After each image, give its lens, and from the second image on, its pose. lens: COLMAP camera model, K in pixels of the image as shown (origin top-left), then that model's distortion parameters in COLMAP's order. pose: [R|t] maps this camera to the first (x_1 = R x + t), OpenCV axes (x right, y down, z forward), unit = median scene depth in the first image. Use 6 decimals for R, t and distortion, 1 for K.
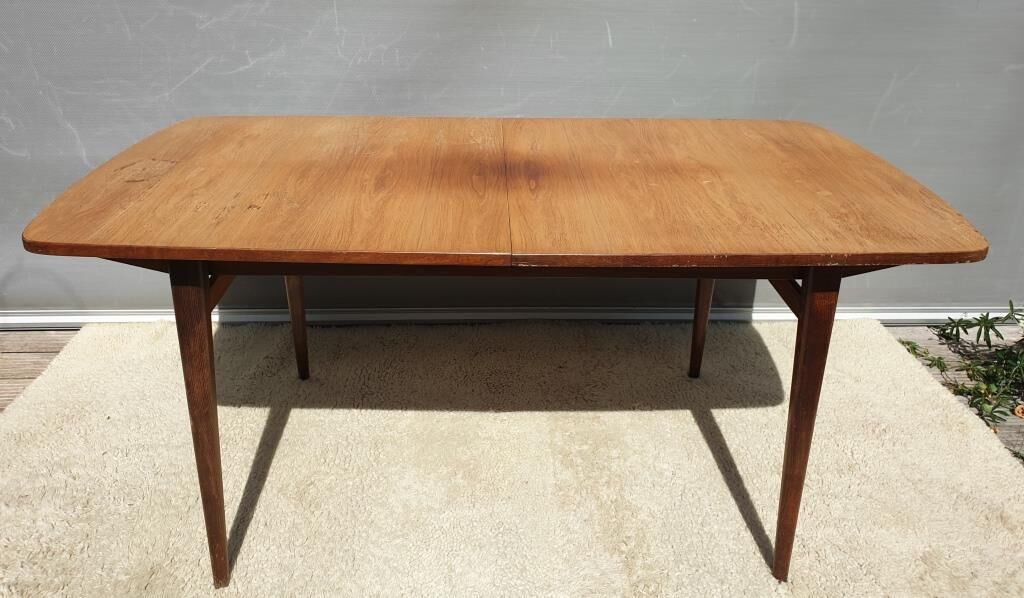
lens RADIAL K [[822.7, 0, 491.4], [0, 822.7, 243.5], [0, 0, 1]] dist [0.034763, 0.016172]
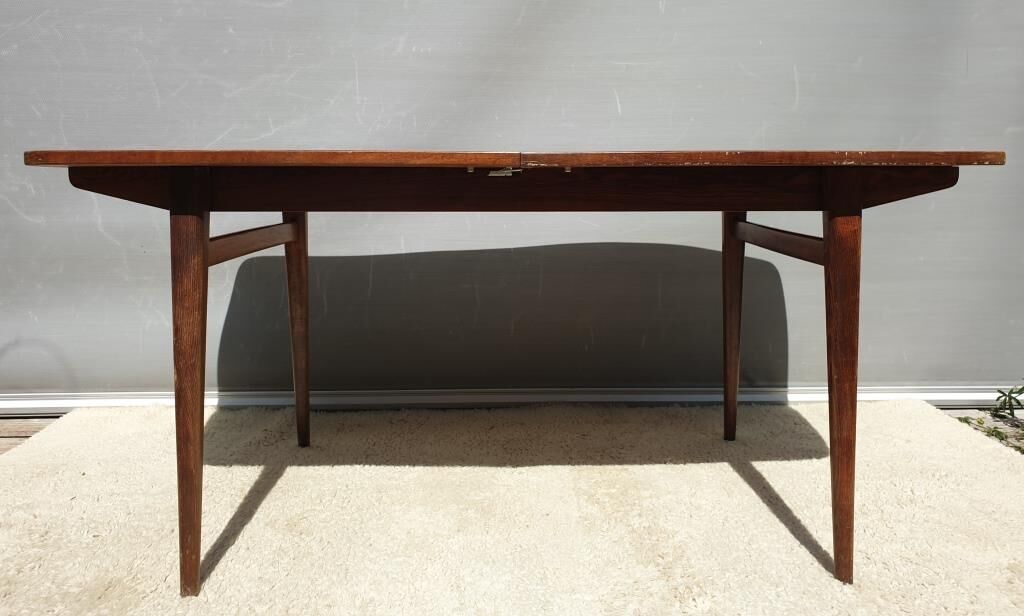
lens RADIAL K [[832.7, 0, 513.6], [0, 832.7, 239.4], [0, 0, 1]] dist [0.041340, 0.004822]
pose [[0.999925, -0.012221, -0.000351, 0.011732], [0.011526, 0.951898, -0.306199, 0.315271], [0.004076, 0.306172, 0.951967, 0.062934]]
